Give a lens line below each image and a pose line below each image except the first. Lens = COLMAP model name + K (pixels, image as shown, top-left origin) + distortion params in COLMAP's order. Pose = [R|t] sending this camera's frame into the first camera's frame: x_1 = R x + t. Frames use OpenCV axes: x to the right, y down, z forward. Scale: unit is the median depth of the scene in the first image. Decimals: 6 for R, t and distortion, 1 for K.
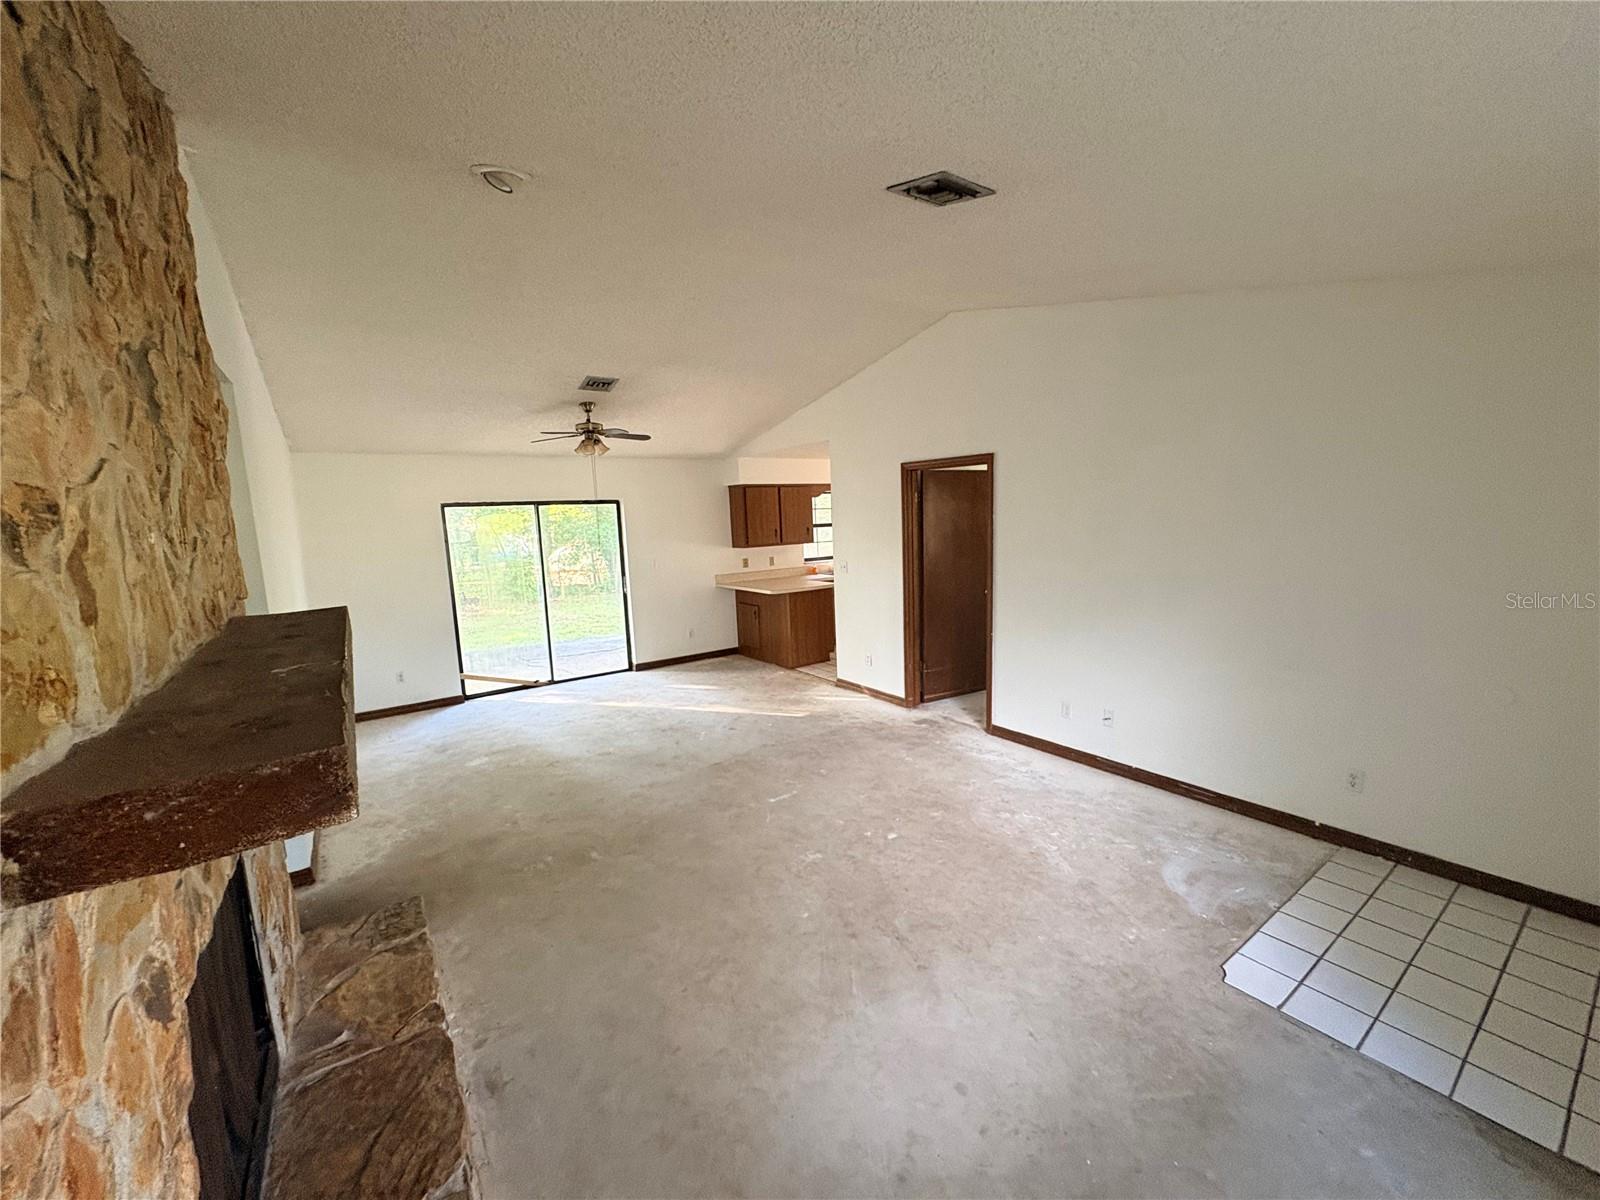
lens RADIAL K [[638.9, 0, 801.9], [0, 638.9, 598.9], [0, 0, 1]] dist [0.000866, -0.000218]
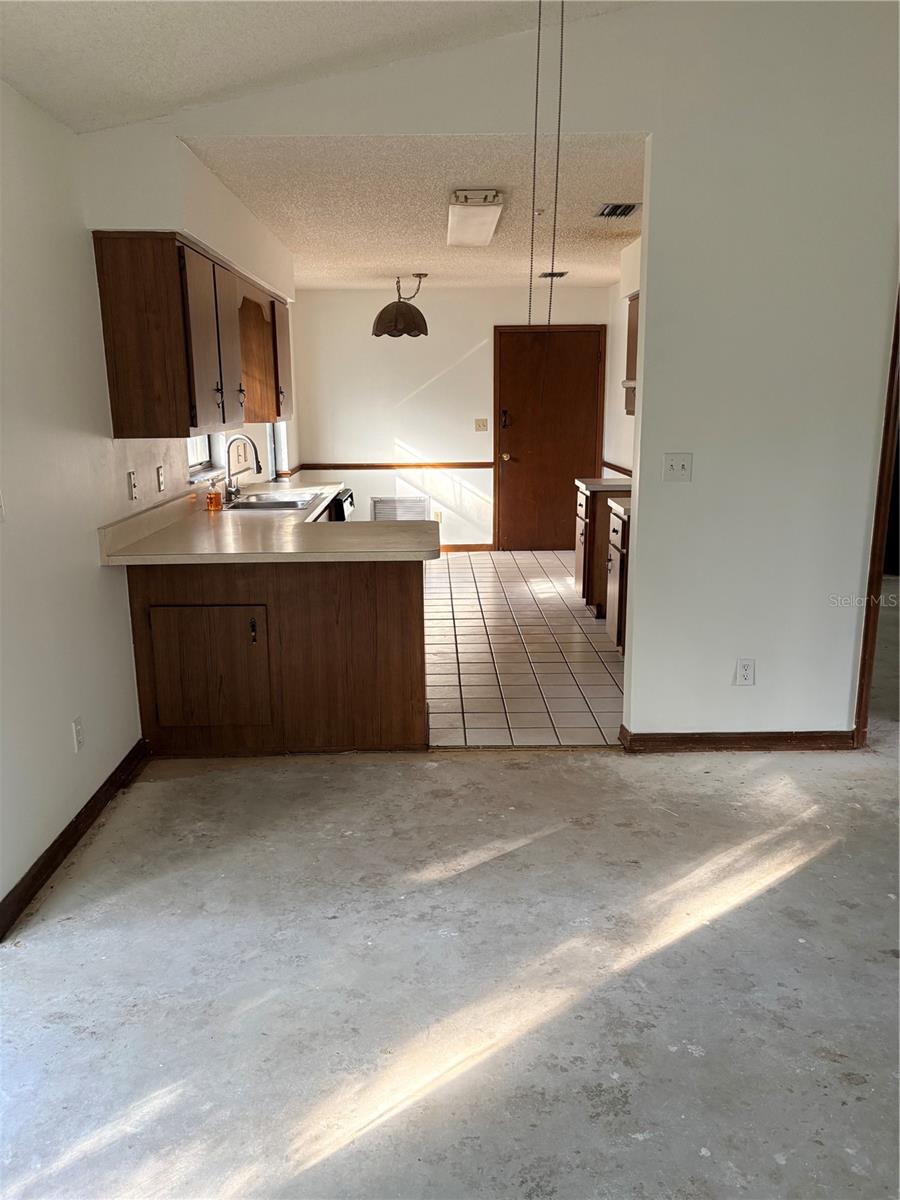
lens RADIAL K [[903.1, 0, 451.6], [0, 903.1, 607.9], [0, 0, 1]] dist [0.041701, -0.046823]
pose [[0.564346, -0.156330, 0.810602, -0.533744], [0.099015, 0.987636, 0.121538, -0.048297], [-0.819579, 0.011673, 0.572847, 0.824709]]
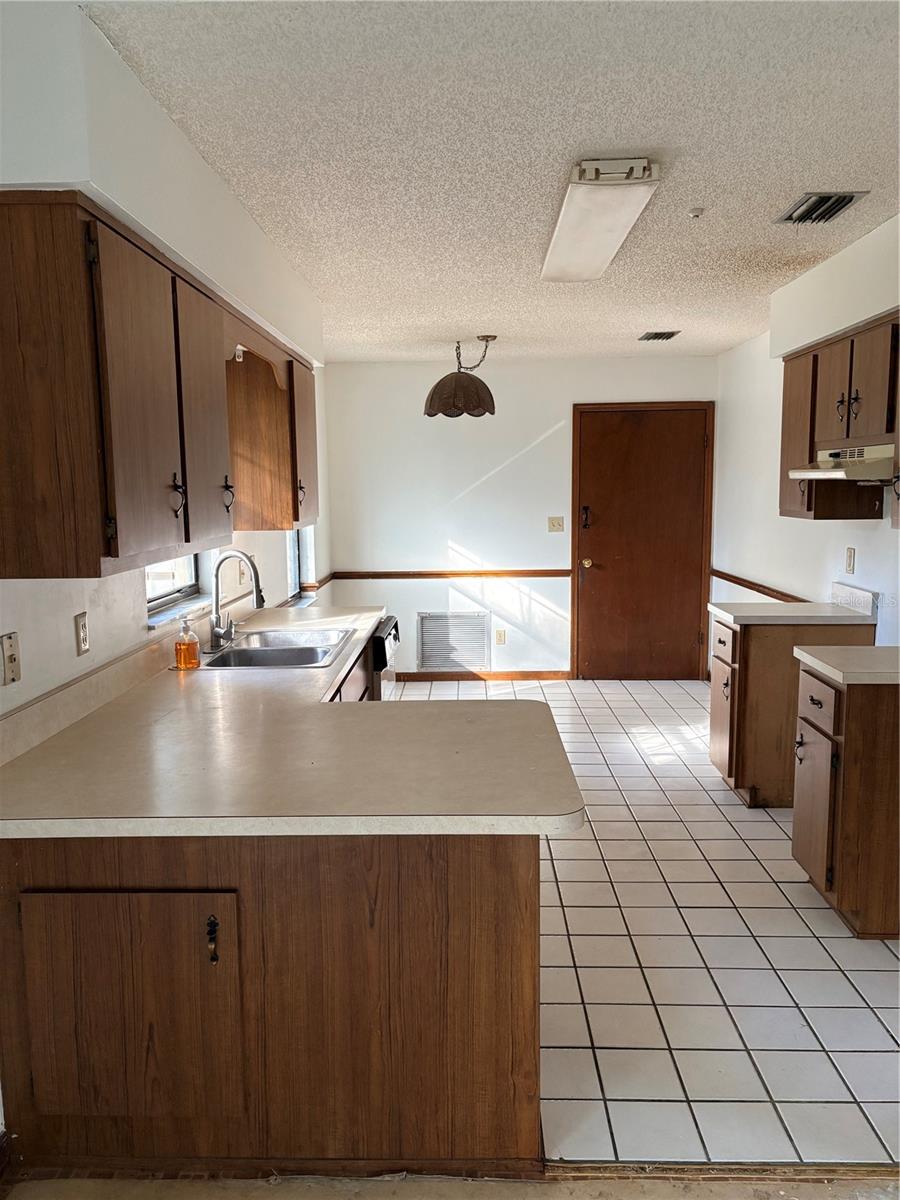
lens RADIAL K [[903.1, 0, 443.2], [0, 903.1, 601.3], [0, 0, 1]] dist [0.041701, -0.046823]
pose [[0.605544, -0.070691, 0.792666, -0.301626], [0.097341, 0.995147, 0.014386, -0.089238], [-0.789836, 0.068448, 0.609487, 1.026764]]
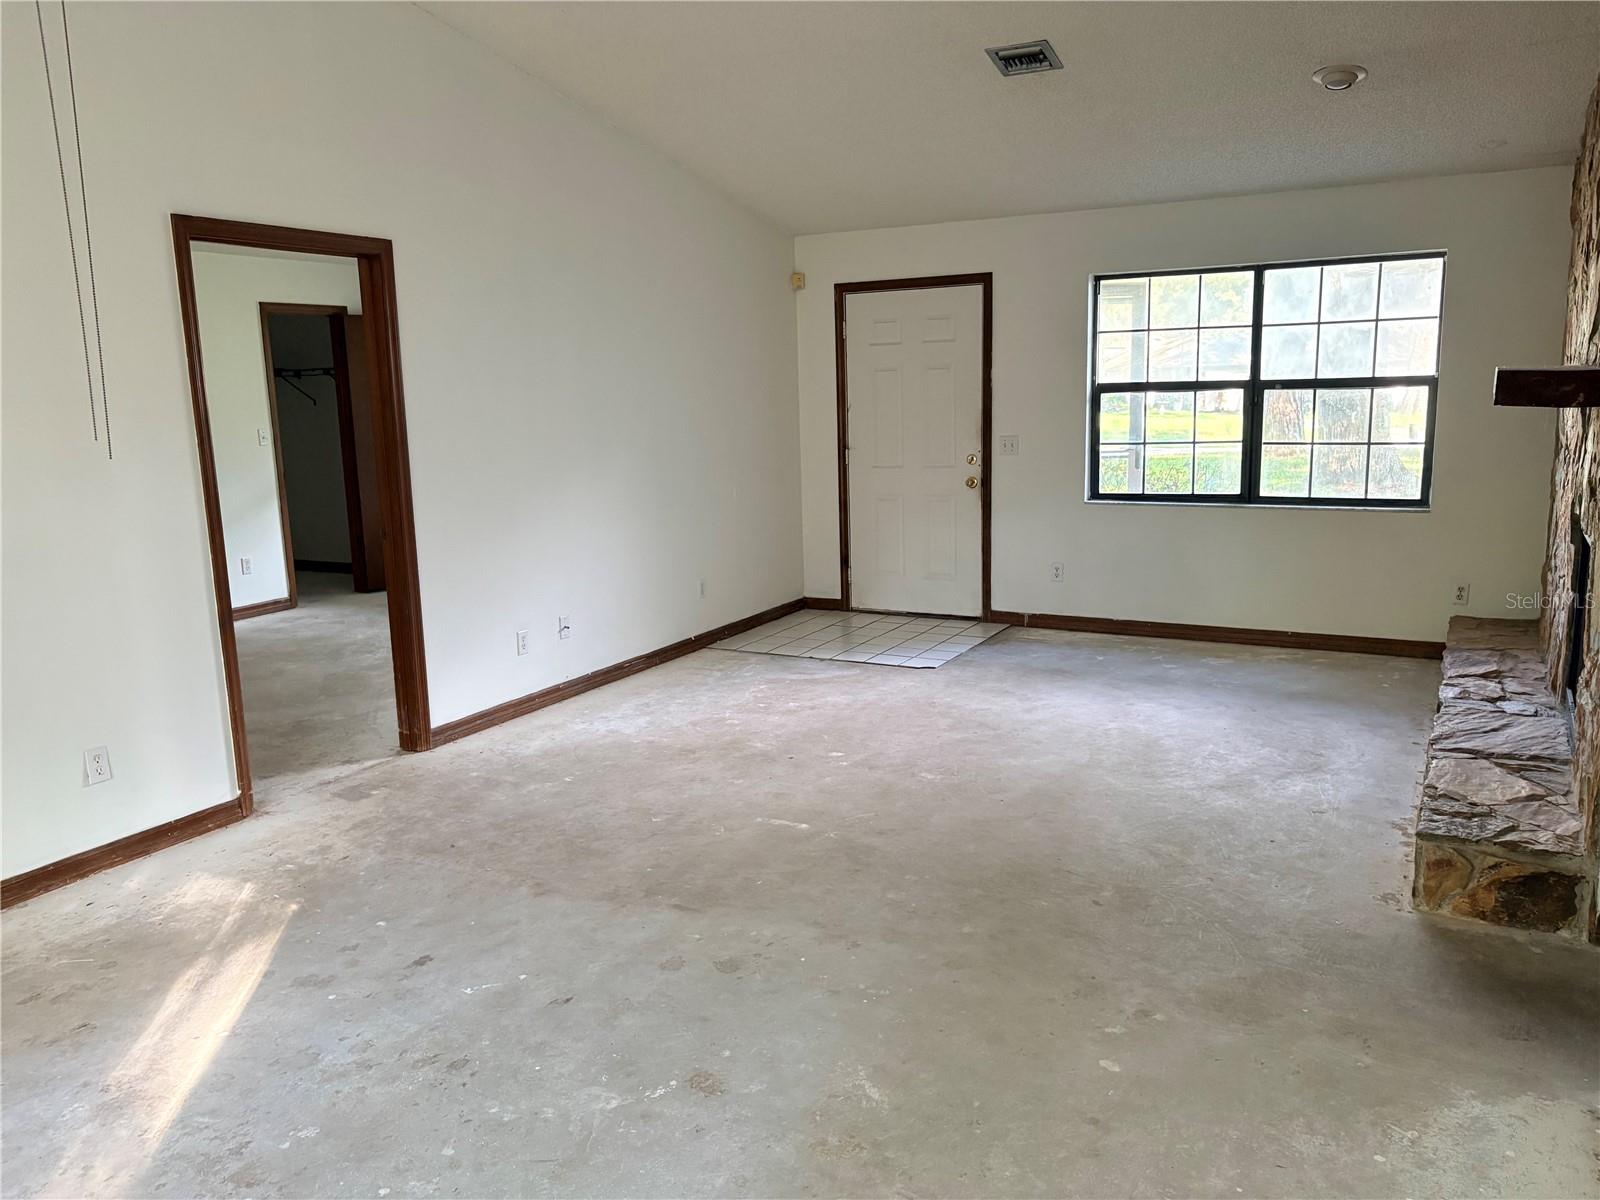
lens RADIAL K [[1204.1, 0, 800.1], [0, 1204.1, 596.6], [0, 0, 1]] dist [0.041701, -0.046823]
pose [[-0.432303, -0.109643, 0.895038, -0.654450], [0.166304, 0.965859, 0.198644, -0.061921], [-0.886260, 0.234722, -0.399310, 0.927467]]
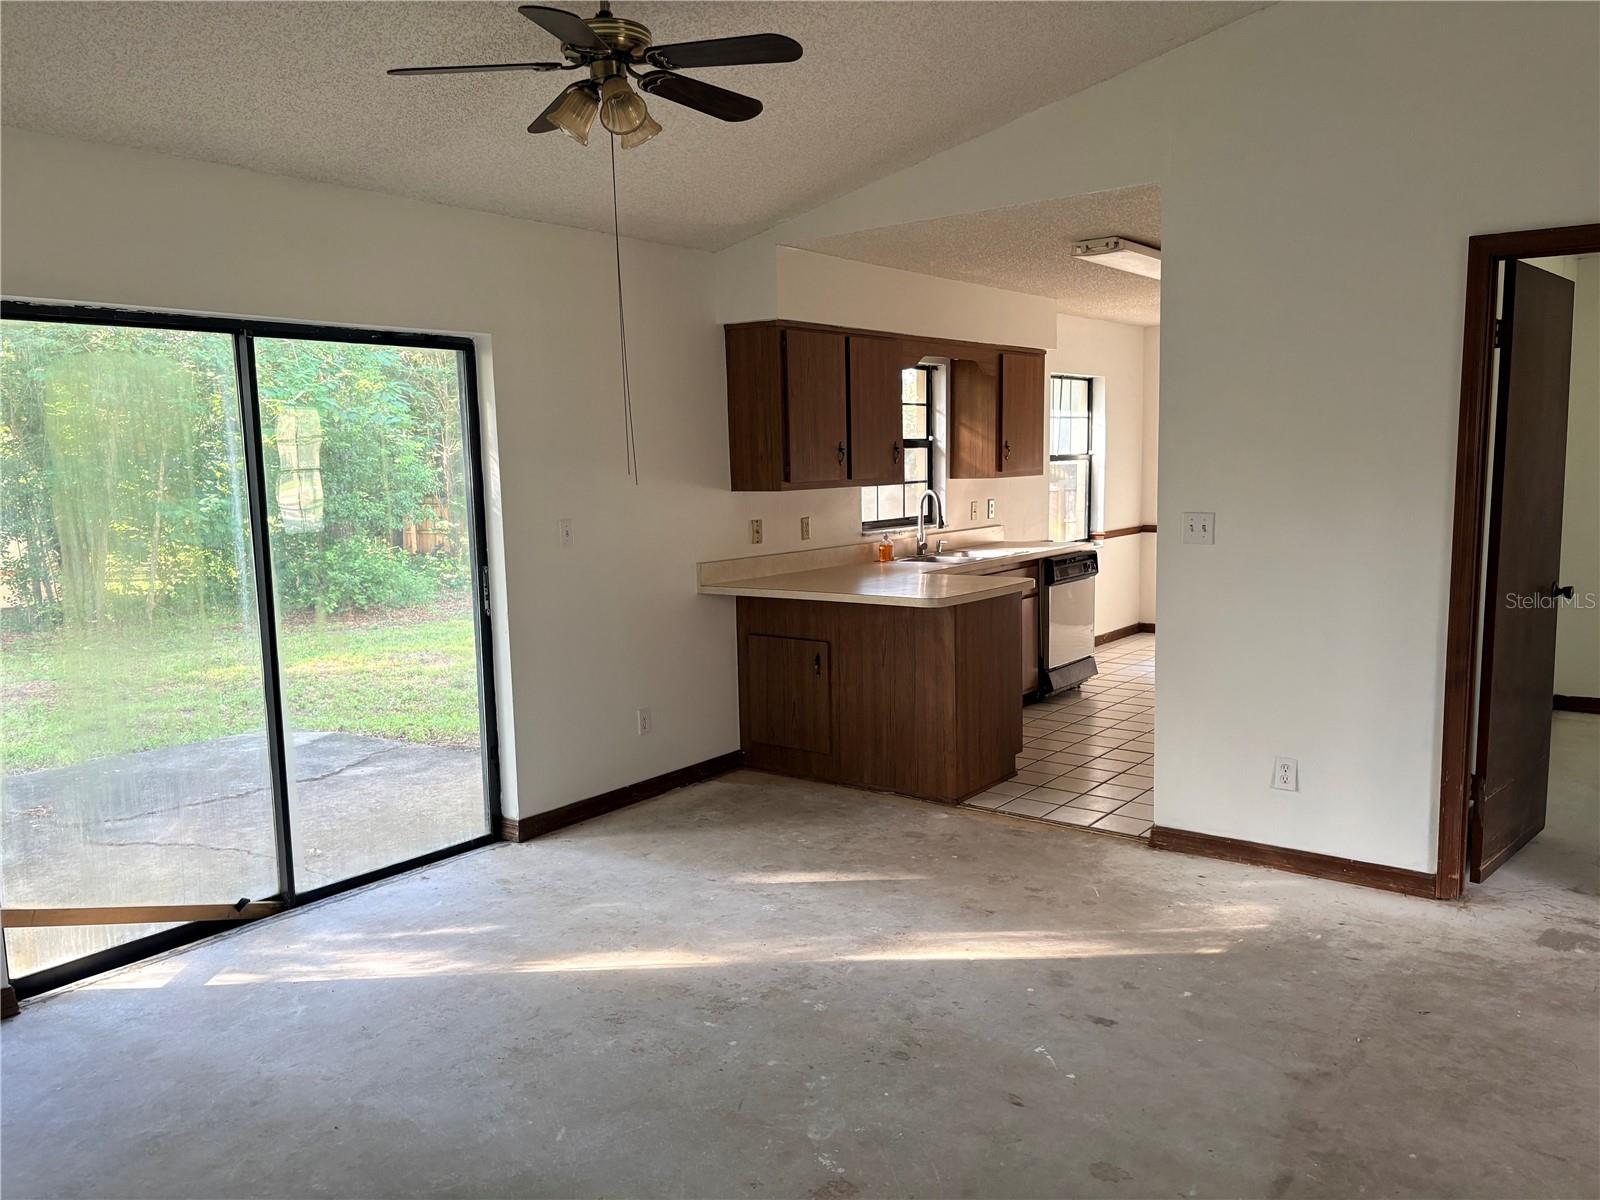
lens RADIAL K [[1204.1, 0, 810.0], [0, 1204.1, 613.6], [0, 0, 1]] dist [0.041701, -0.046823]
pose [[0.952872, -0.020438, 0.302684, -0.384136], [0.024420, 0.999658, -0.009375, 0.000973], [-0.302389, 0.016325, 0.953045, 0.416761]]
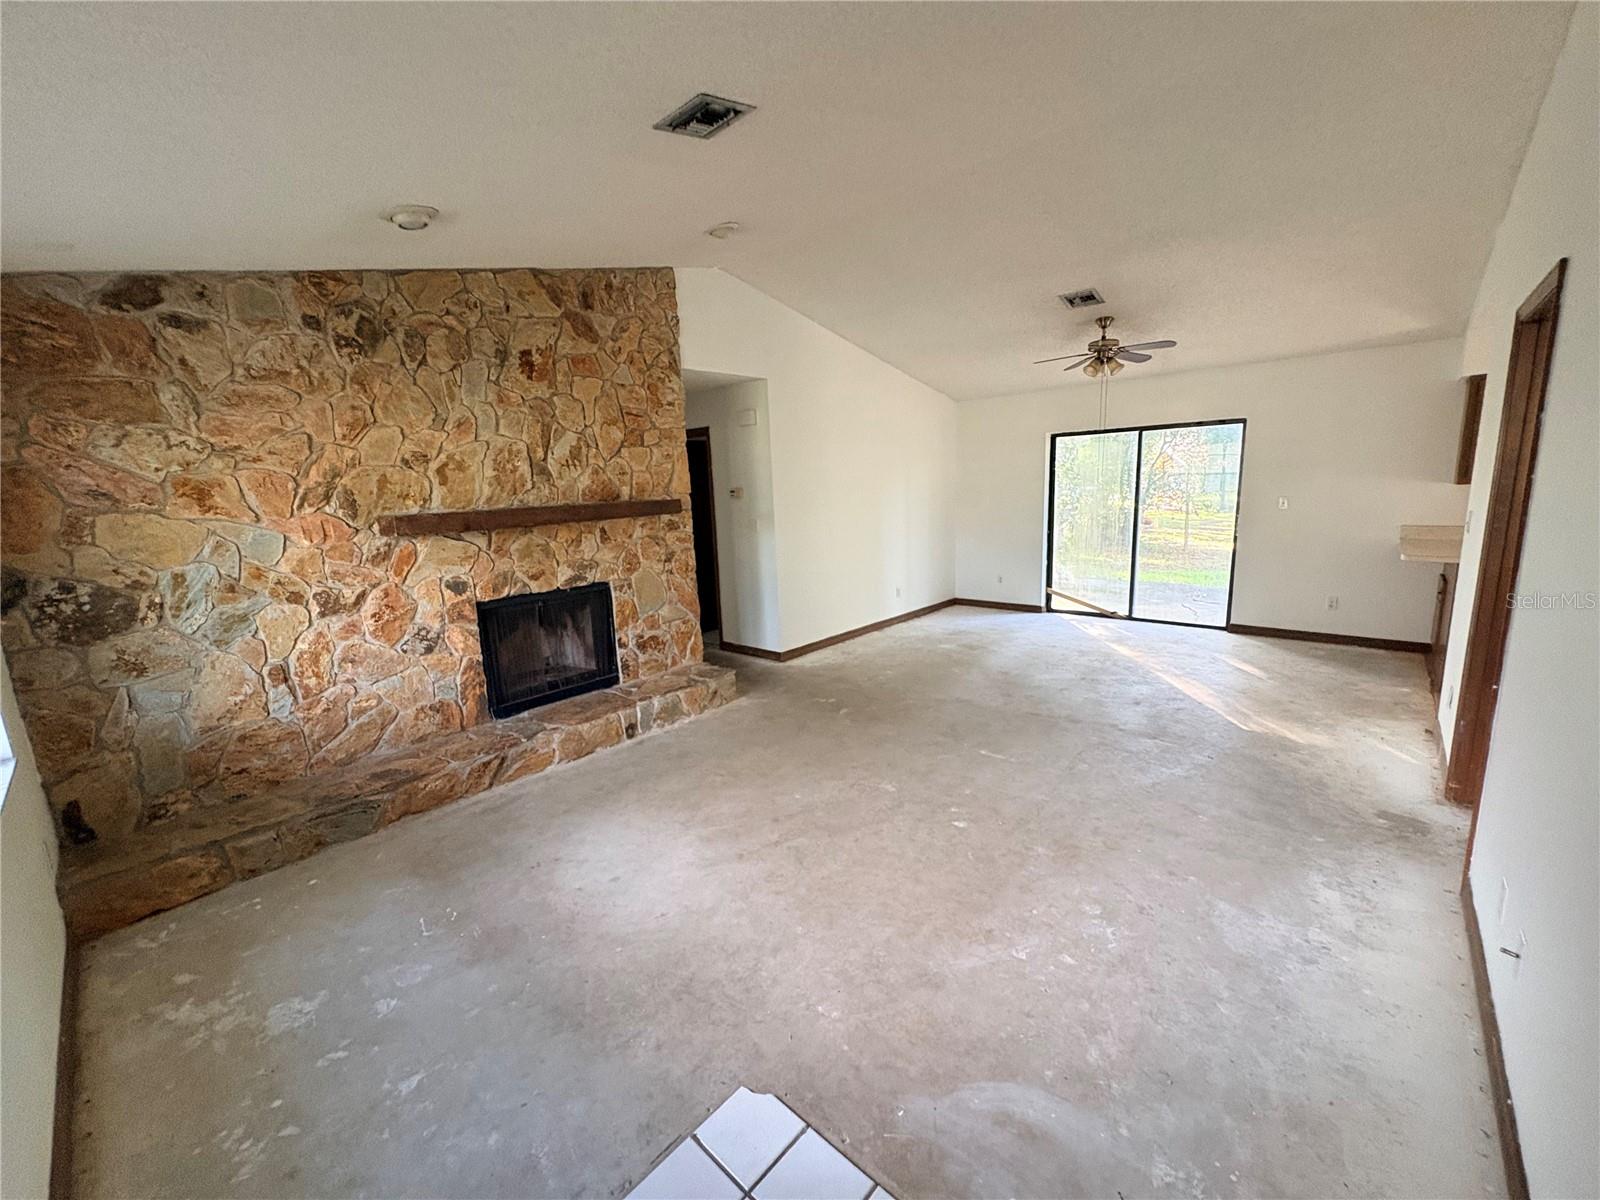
lens RADIAL K [[638.9, 0, 795.9], [0, 638.9, 597.2], [0, 0, 1]] dist [0.000866, -0.000218]
pose [[0.212231, 0.200357, -0.956460, 0.498767], [-0.097381, 0.978221, 0.183307, -0.033449], [0.972355, 0.054237, 0.227119, 0.343135]]
